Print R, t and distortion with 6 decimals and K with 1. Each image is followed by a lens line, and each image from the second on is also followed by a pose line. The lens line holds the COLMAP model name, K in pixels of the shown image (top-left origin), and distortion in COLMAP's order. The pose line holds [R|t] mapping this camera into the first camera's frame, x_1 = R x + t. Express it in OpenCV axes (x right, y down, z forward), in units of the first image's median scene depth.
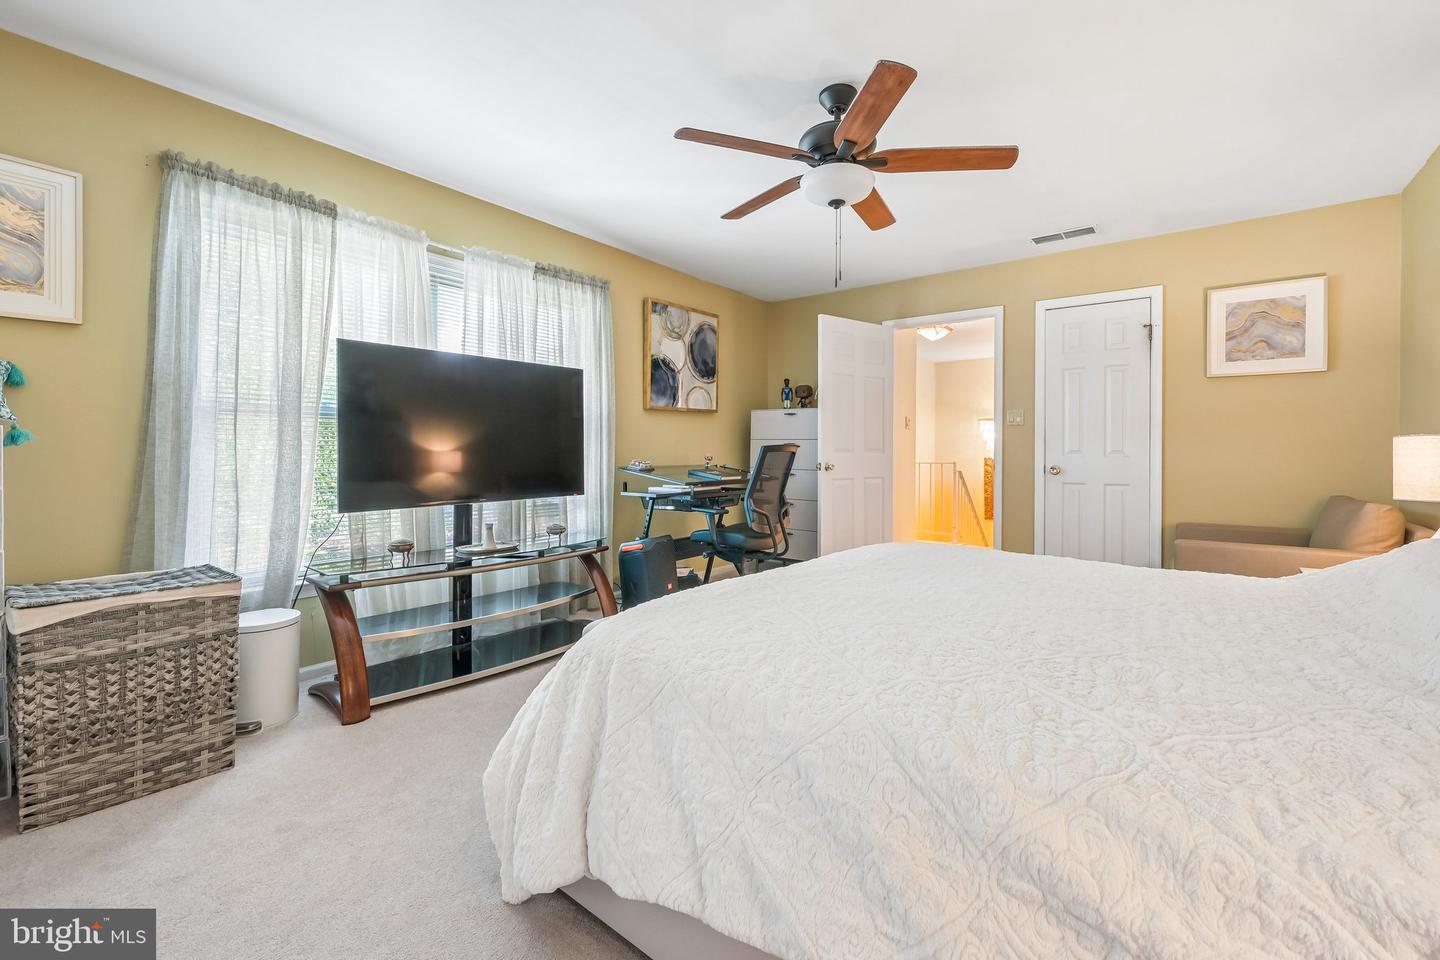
lens RADIAL K [[587.6, 0, 742.4], [0, 587.6, 461.8], [0, 0, 1]] dist [0.000193, 0.000067]
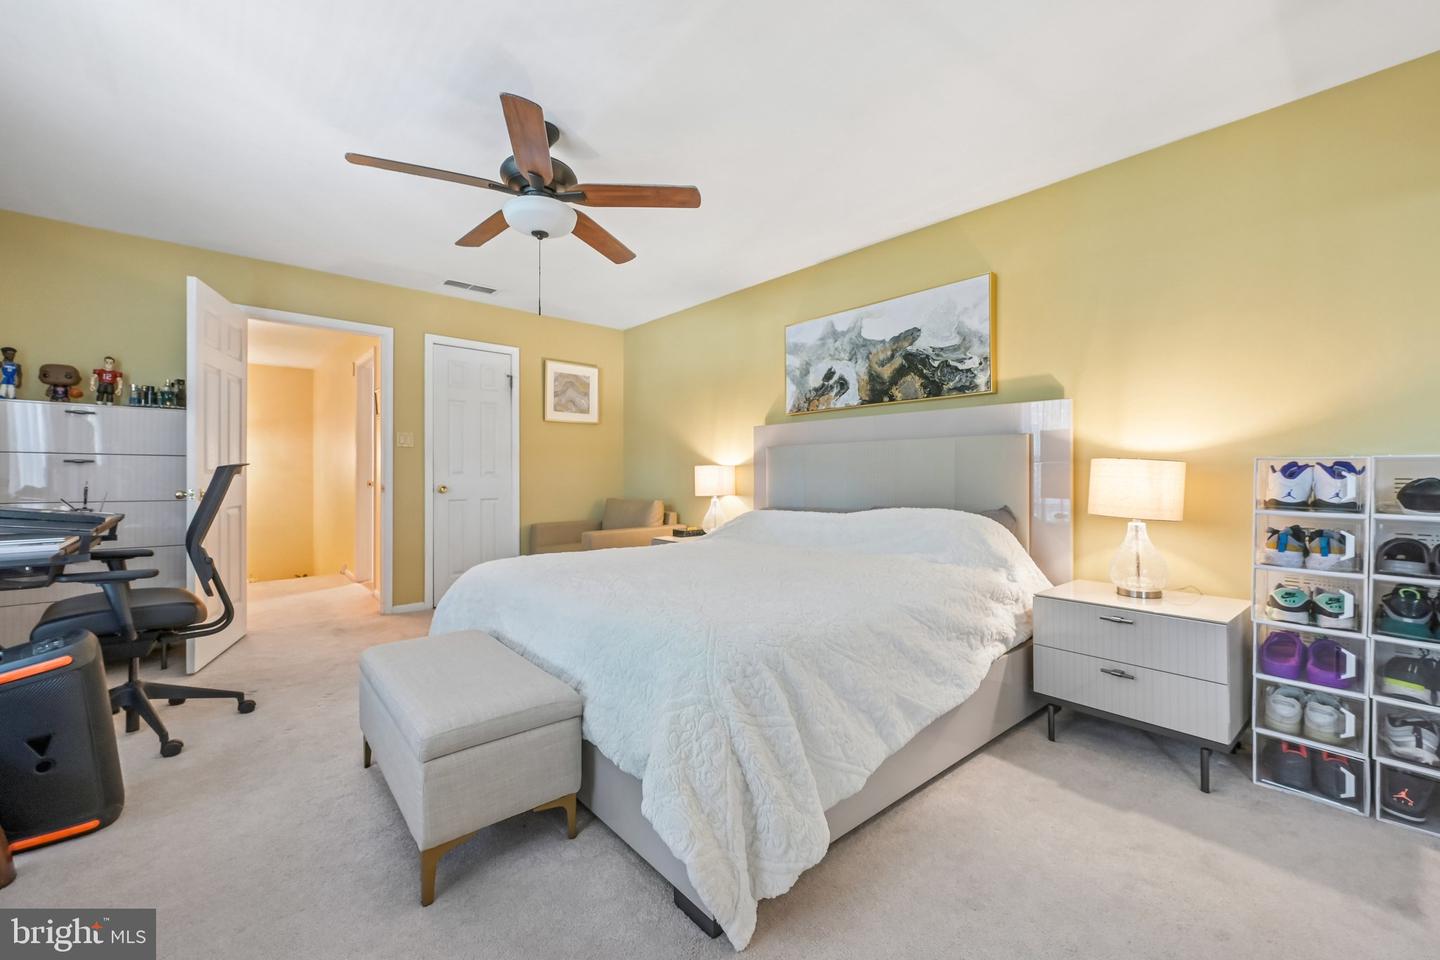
lens RADIAL K [[582.9, 0, 714.2], [0, 582.9, 468.2], [0, 0, 1]] dist [-0.001181, 0.000095]
pose [[0.200705, 0.005790, 0.979635, -0.499419], [0.020252, 0.999744, -0.010058, -0.007163], [-0.979442, 0.021858, 0.200537, 0.320891]]
